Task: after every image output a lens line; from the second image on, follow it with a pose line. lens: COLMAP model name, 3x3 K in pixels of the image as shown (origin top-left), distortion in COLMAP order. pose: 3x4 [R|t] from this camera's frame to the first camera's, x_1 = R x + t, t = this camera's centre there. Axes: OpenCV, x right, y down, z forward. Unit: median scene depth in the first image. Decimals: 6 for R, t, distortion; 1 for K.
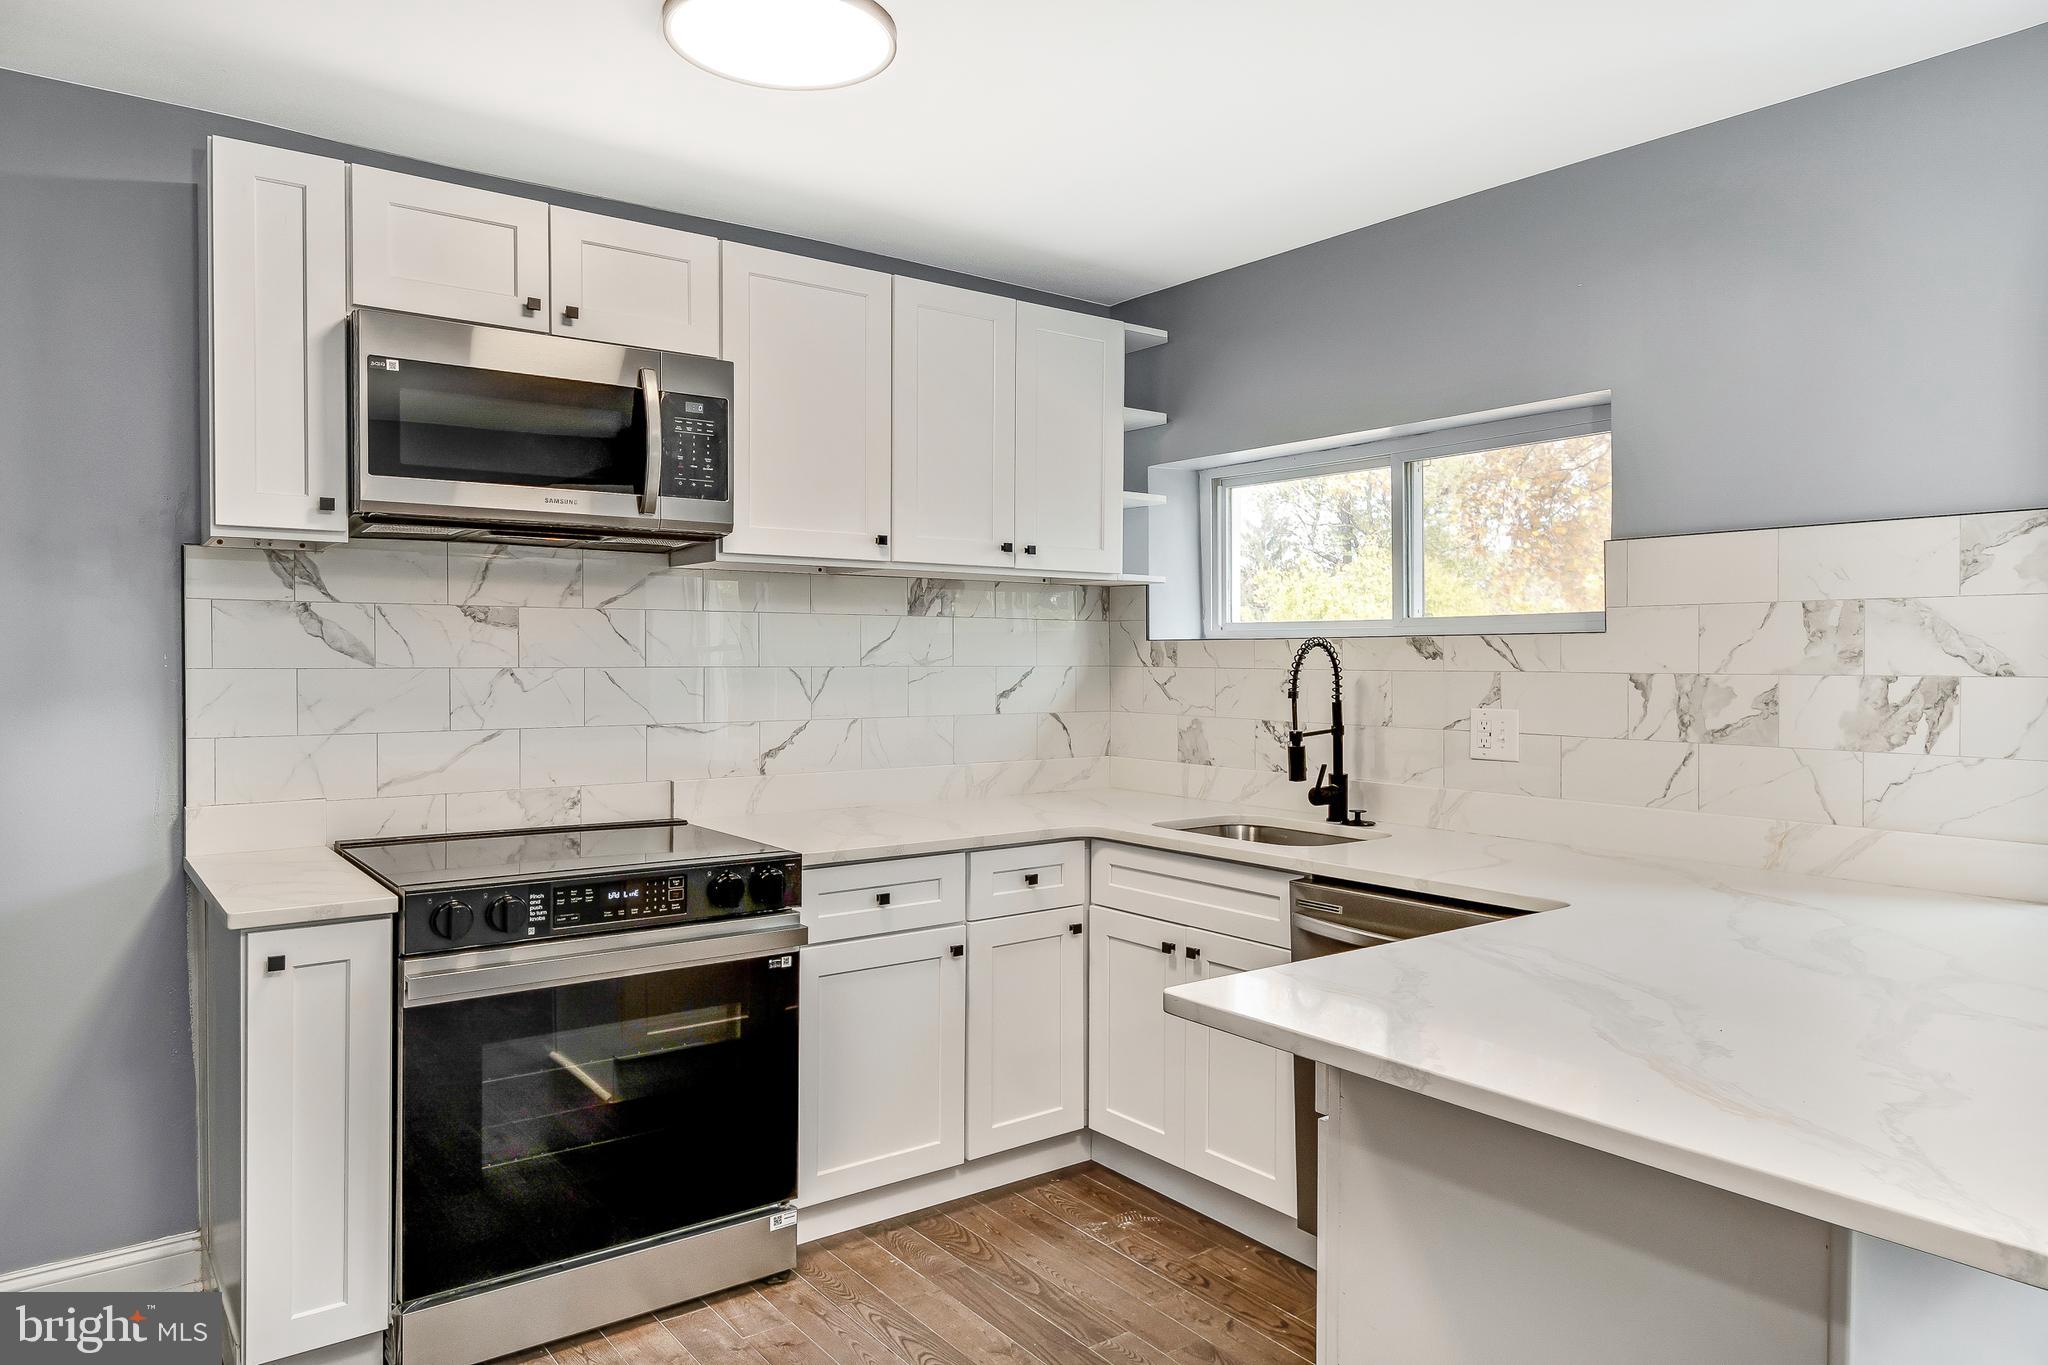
lens RADIAL K [[1284.5, 0, 1024.0], [0, 1284.5, 682.5], [0, 0, 1]] dist [-0.002177, -0.000121]
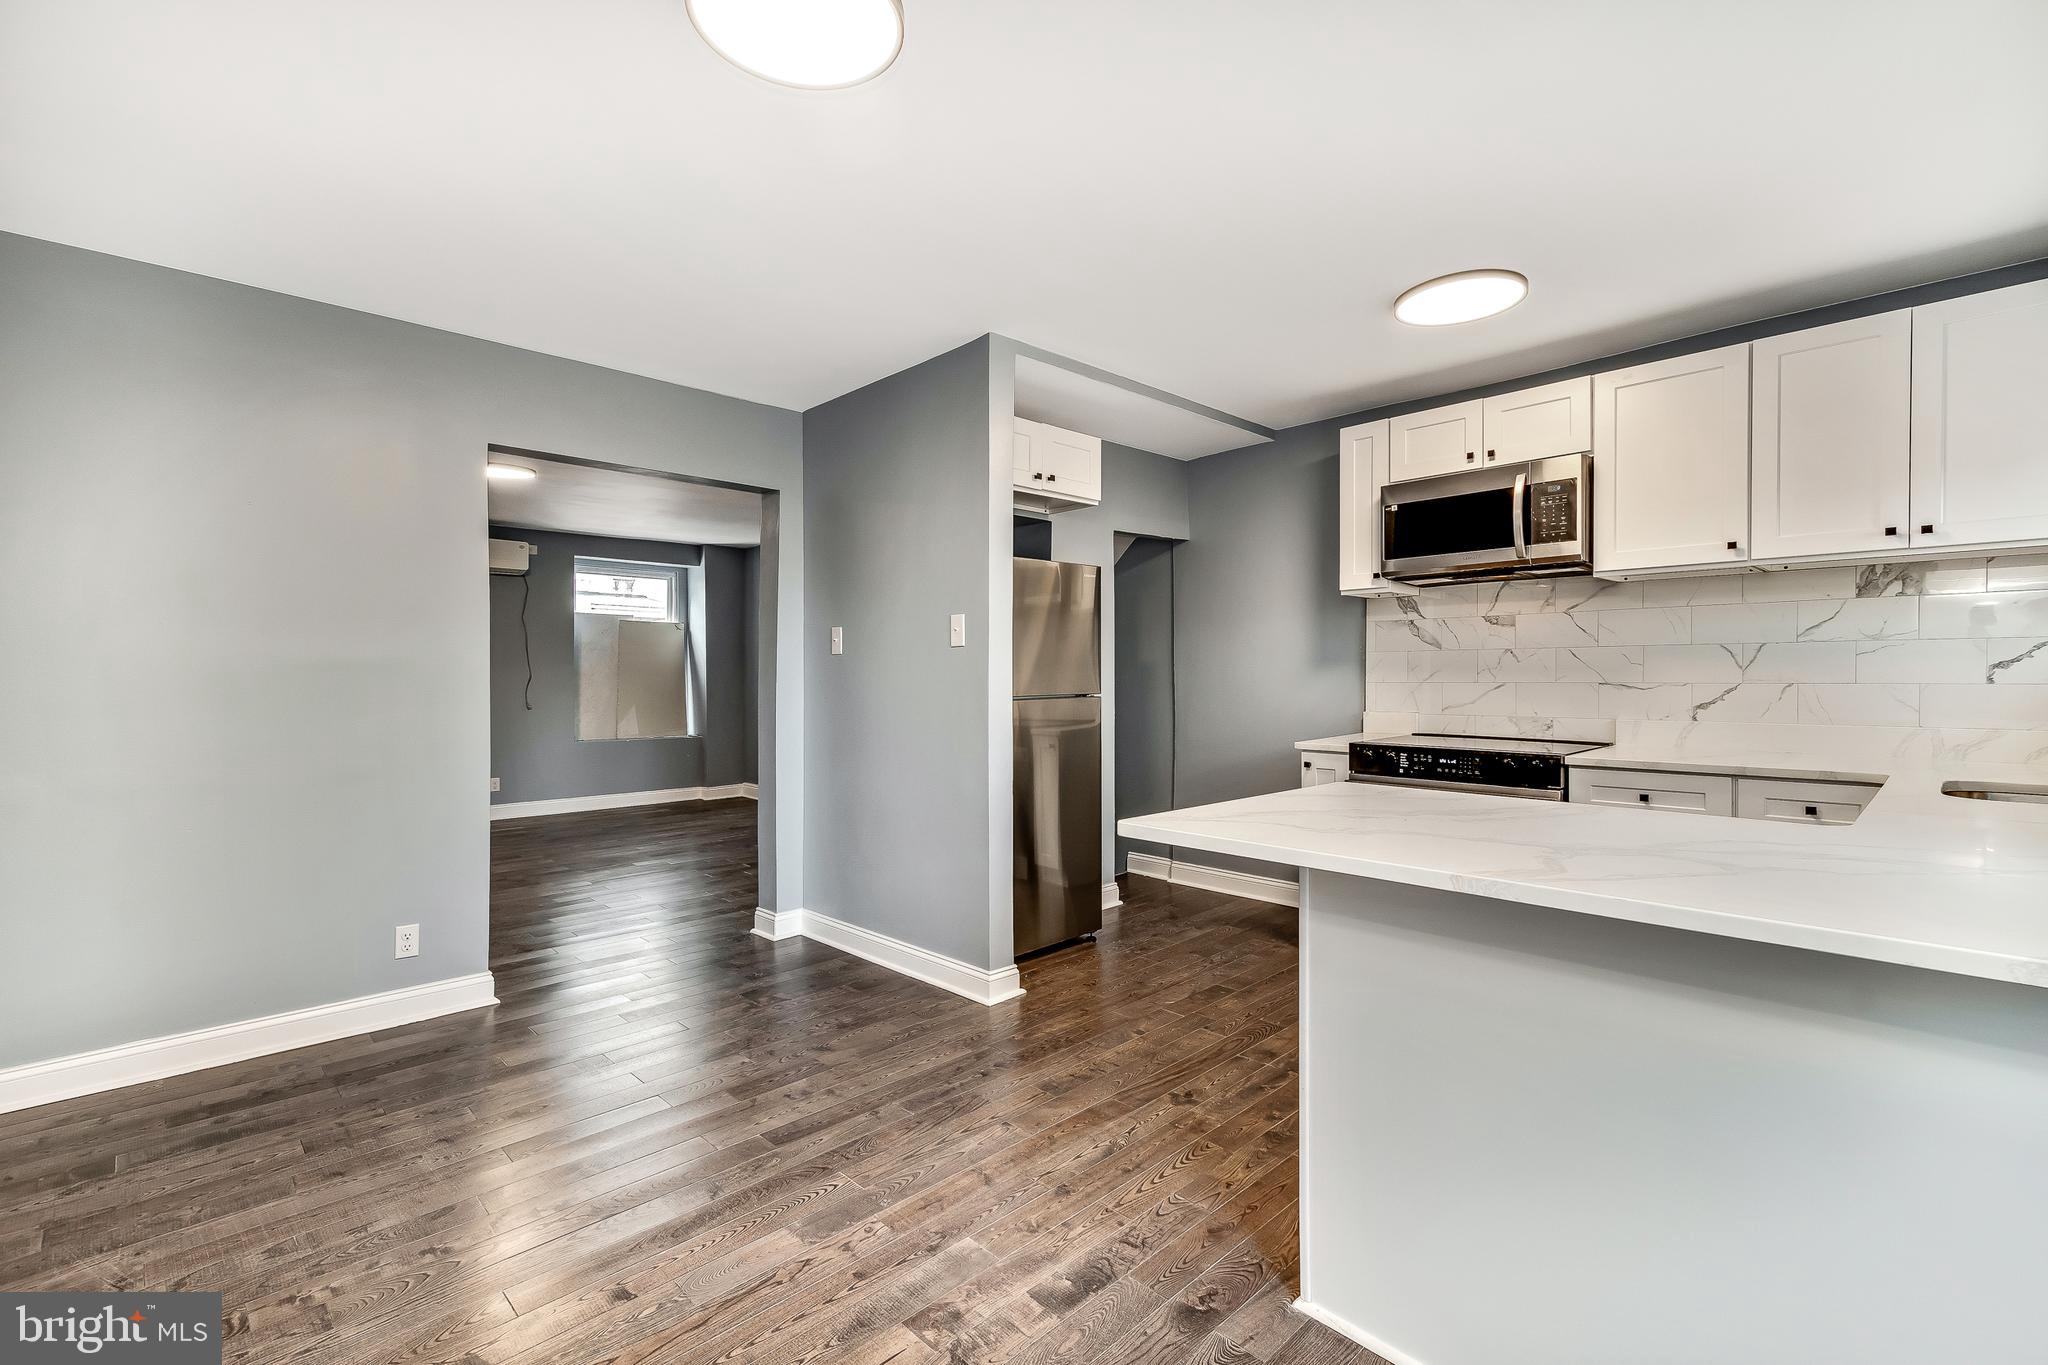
lens RADIAL K [[952.2, 0, 1033.3], [0, 952.2, 675.4], [0, 0, 1]] dist [0.001286, -0.000568]
pose [[0.119197, -0.006356, -0.992850, 0.876768], [-0.017501, 0.999811, -0.008502, 0.050893], [0.992716, 0.018390, 0.119063, 0.180051]]
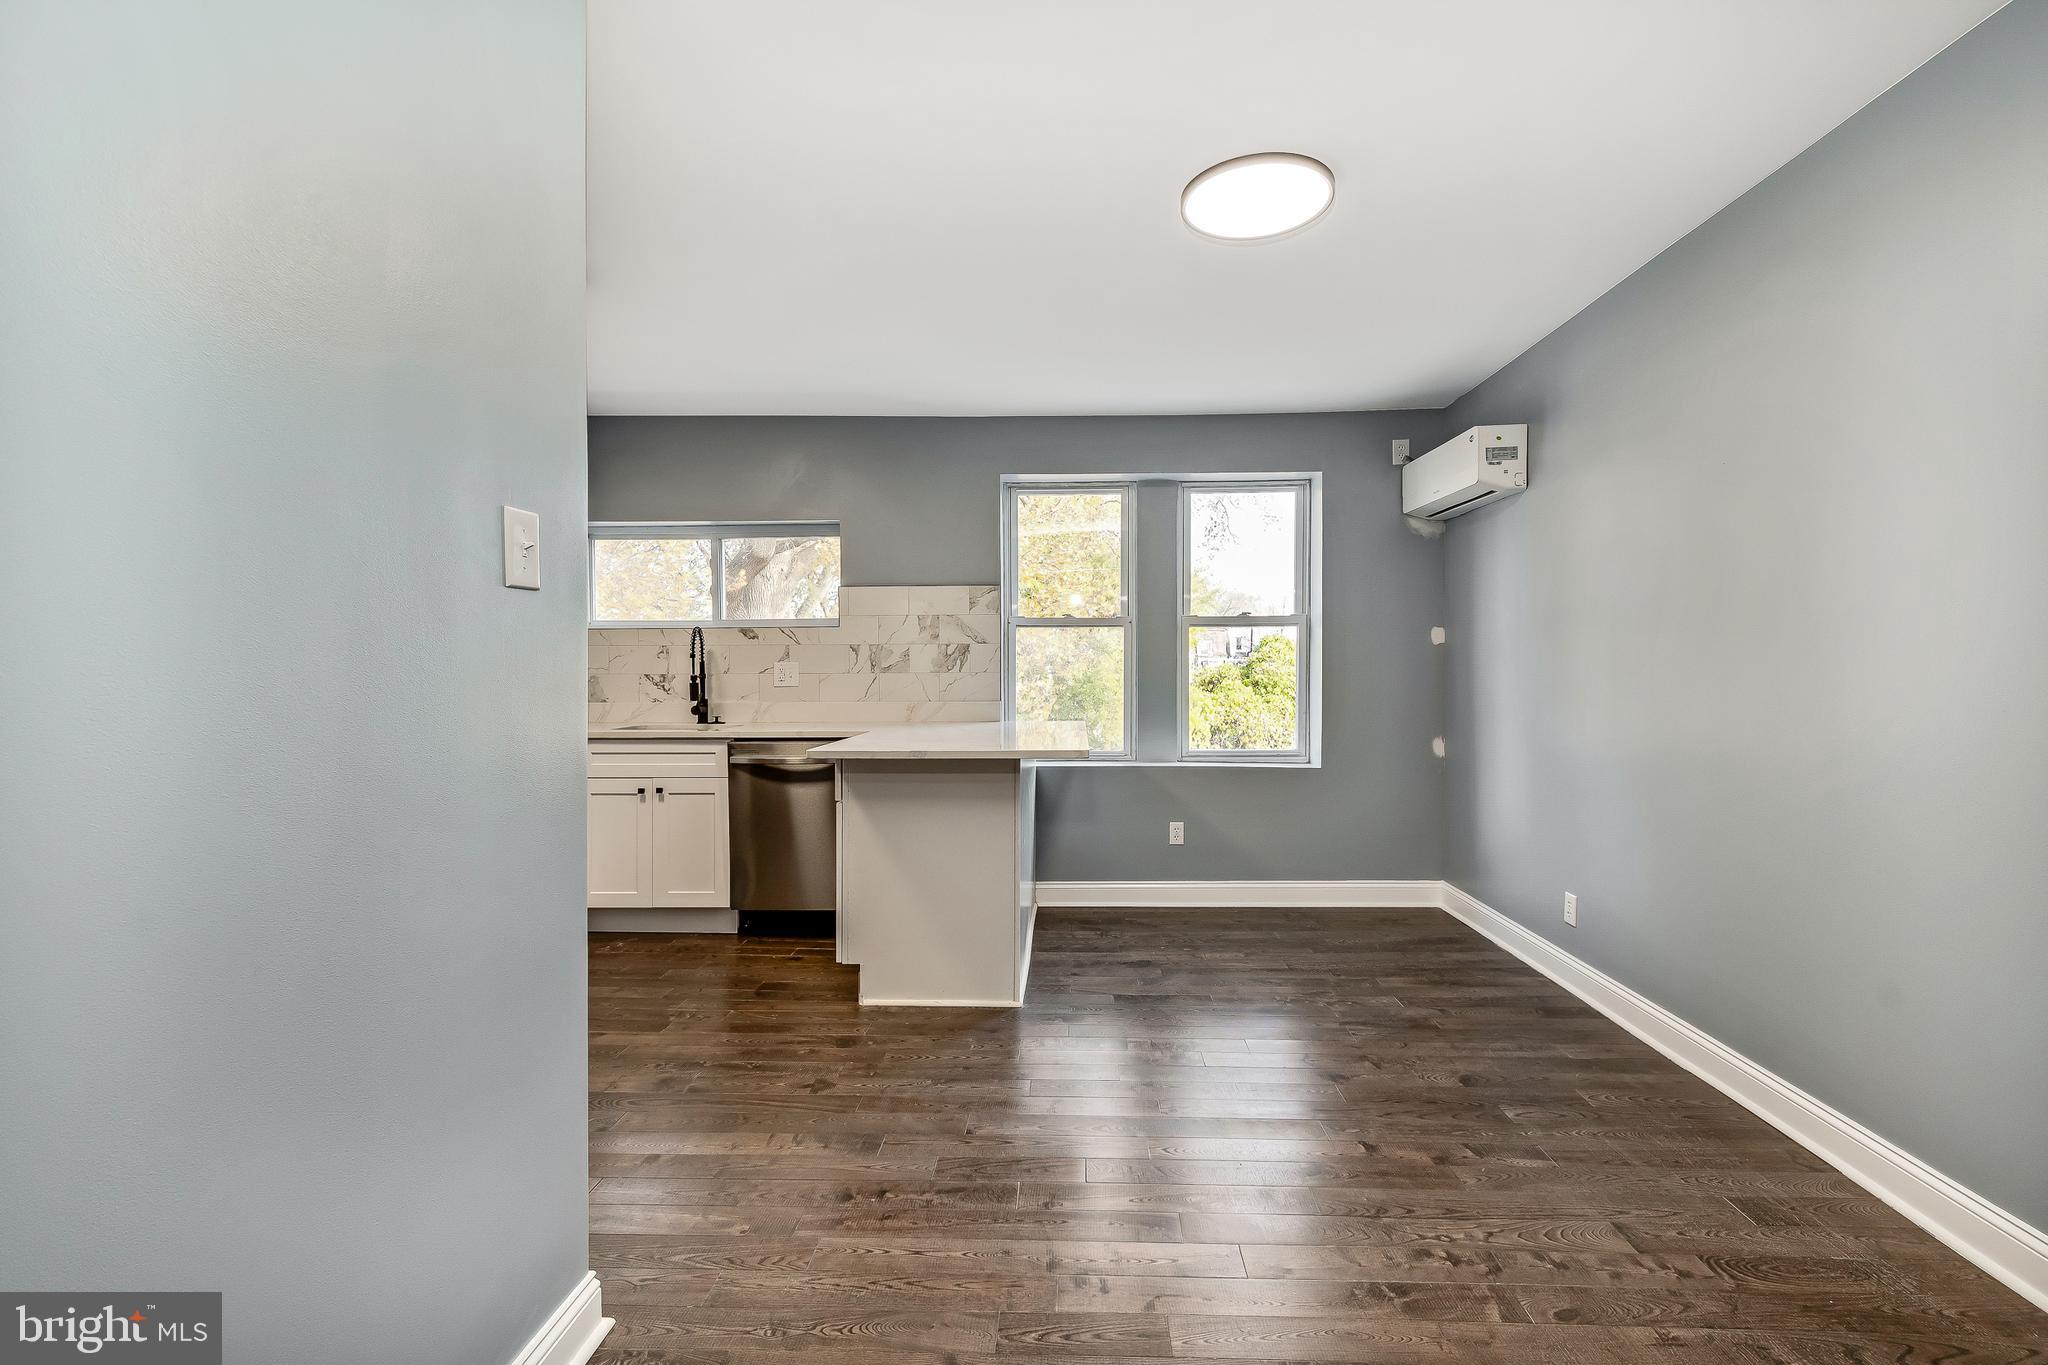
lens RADIAL K [[952.2, 0, 1033.3], [0, 952.2, 675.4], [0, 0, 1]] dist [0.001286, -0.000568]
pose [[0.624919, -0.007587, 0.780653, -0.617678], [0.022503, 0.999712, -0.008297, 0.065251], [-0.780365, 0.022752, 0.624910, -0.308543]]
